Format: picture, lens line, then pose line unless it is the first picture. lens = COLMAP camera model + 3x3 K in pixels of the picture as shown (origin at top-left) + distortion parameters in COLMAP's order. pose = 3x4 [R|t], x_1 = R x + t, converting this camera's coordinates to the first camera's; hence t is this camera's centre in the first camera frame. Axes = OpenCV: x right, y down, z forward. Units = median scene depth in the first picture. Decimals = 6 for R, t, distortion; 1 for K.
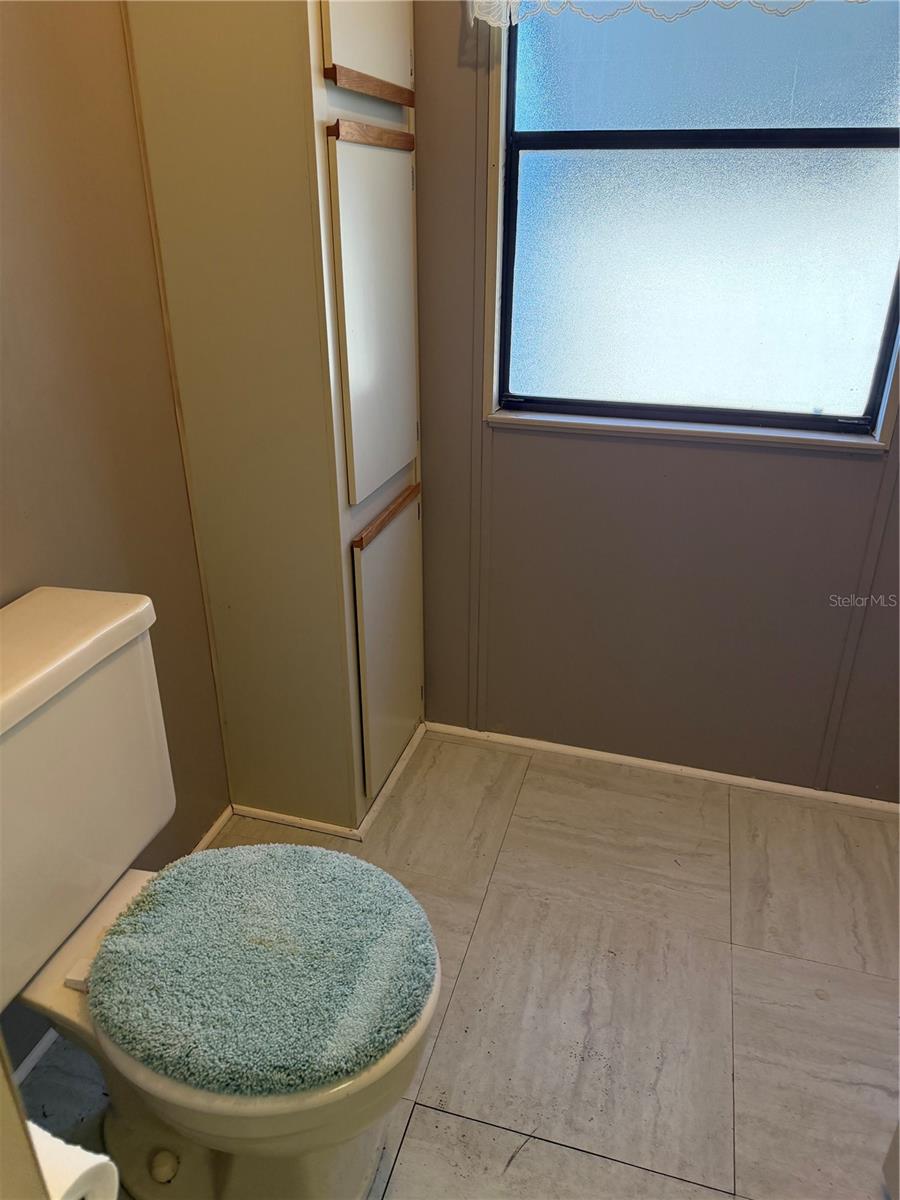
lens RADIAL K [[855.6, 0, 450.2], [0, 855.6, 598.3], [0, 0, 1]] dist [0.010229, 0.000894]
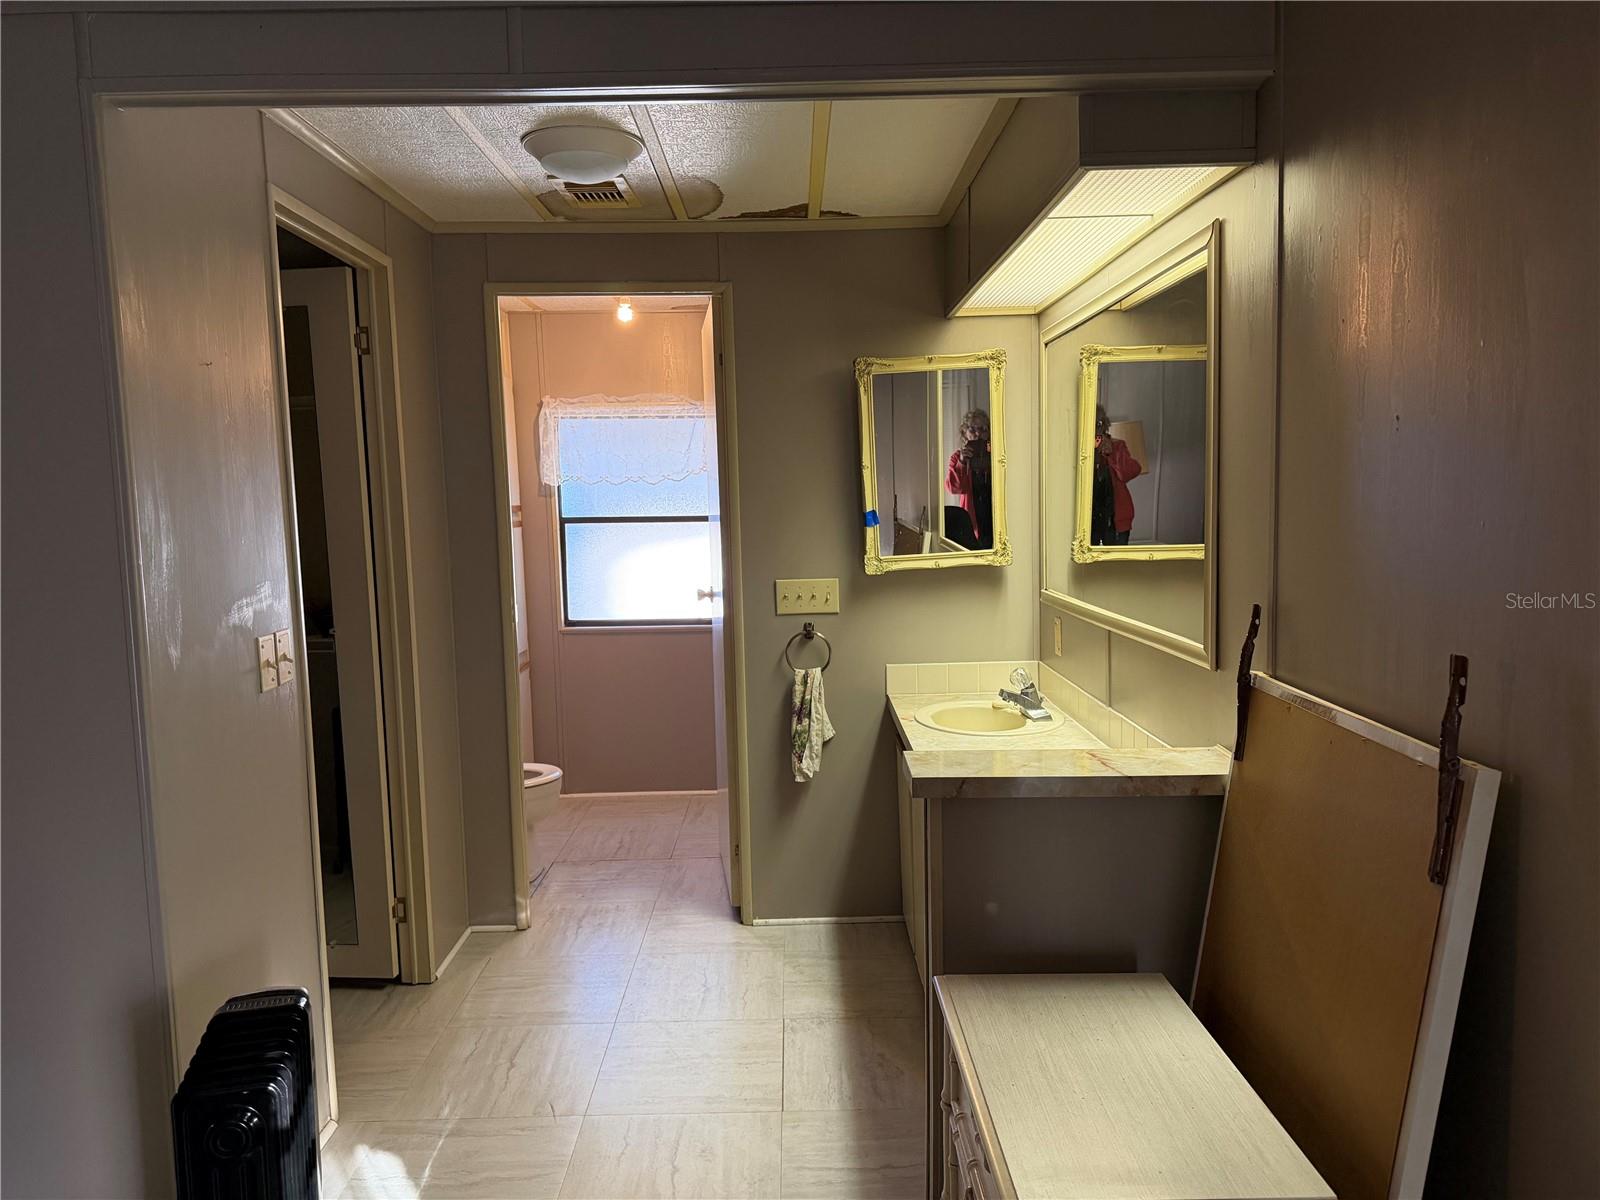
lens RADIAL K [[1140.8, 0, 801.3], [0, 1140.8, 602.4], [0, 0, 1]] dist [0.010229, 0.000894]
pose [[0.960057, -0.054238, 0.274497, -0.176872], [0.147505, 0.931747, -0.331799, 0.859990], [-0.237766, 0.359036, 0.902530, -2.004959]]
